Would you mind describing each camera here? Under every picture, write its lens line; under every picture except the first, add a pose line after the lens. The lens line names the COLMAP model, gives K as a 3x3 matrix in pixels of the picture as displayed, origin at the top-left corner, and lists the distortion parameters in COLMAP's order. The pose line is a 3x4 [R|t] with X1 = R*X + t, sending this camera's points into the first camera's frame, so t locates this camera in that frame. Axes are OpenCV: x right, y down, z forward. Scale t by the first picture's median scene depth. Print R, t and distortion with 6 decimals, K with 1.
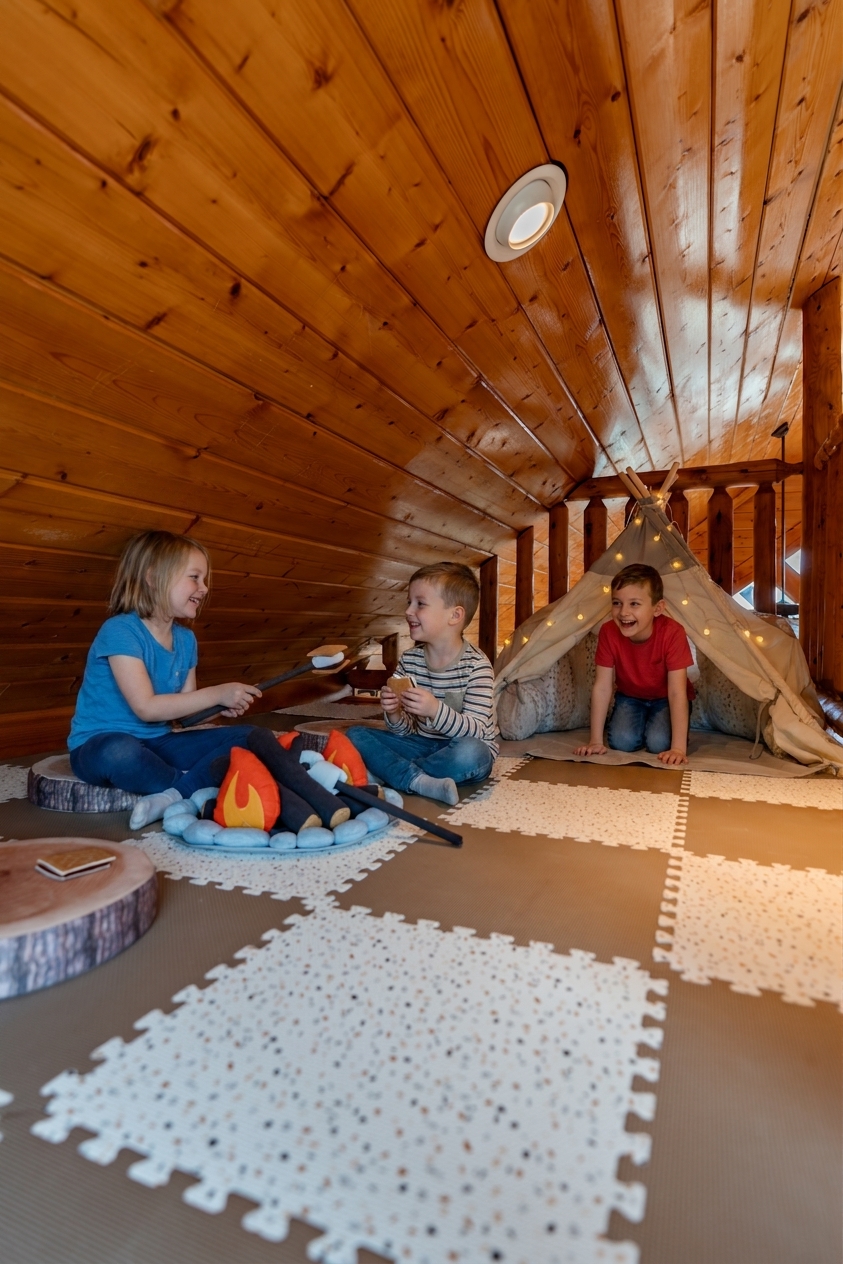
lens RADIAL K [[673.1, 0, 415.7], [0, 673.1, 633.0], [0, 0, 1]] dist [-0.007698, 0.000669]
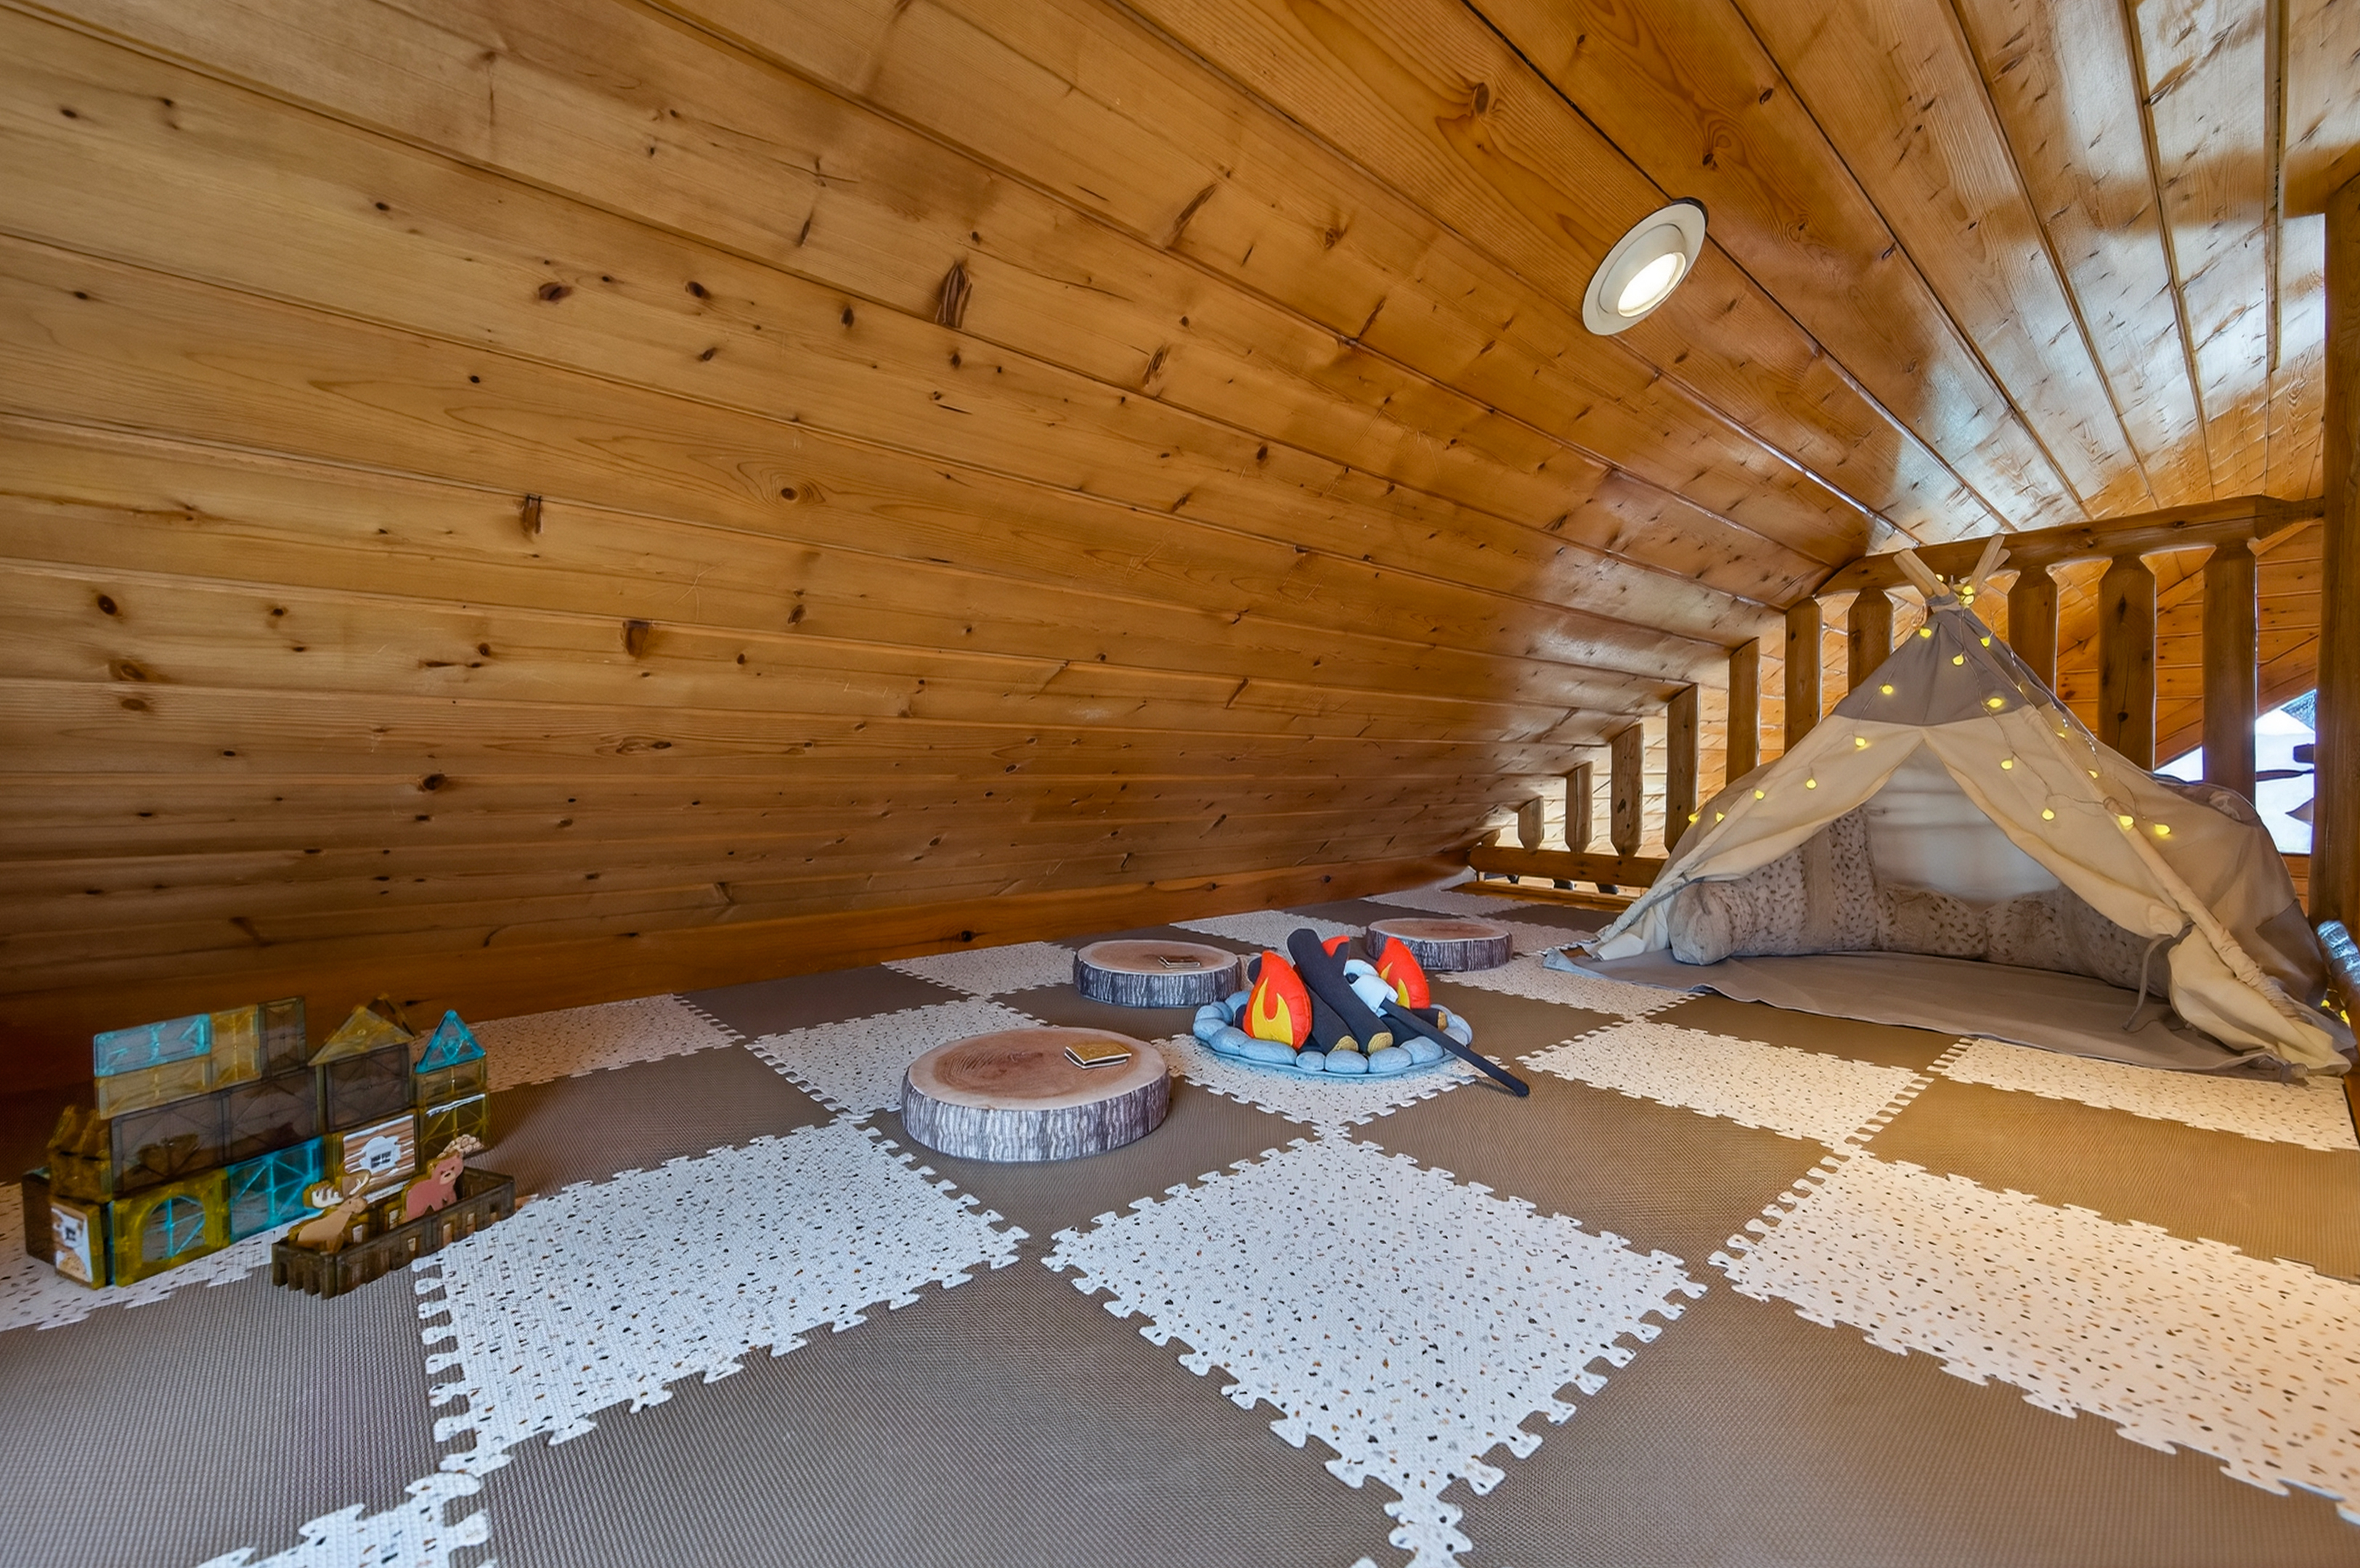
lens RADIAL K [[937.1, 0, 1182.4], [0, 937.1, 780.8], [0, 0, 1]] dist [0.000122, -0.000726]
pose [[0.906046, 0.004516, -0.423155, 0.159061], [-0.003628, 0.999989, 0.002904, -0.061378], [0.423164, -0.001096, 0.906053, -0.185608]]
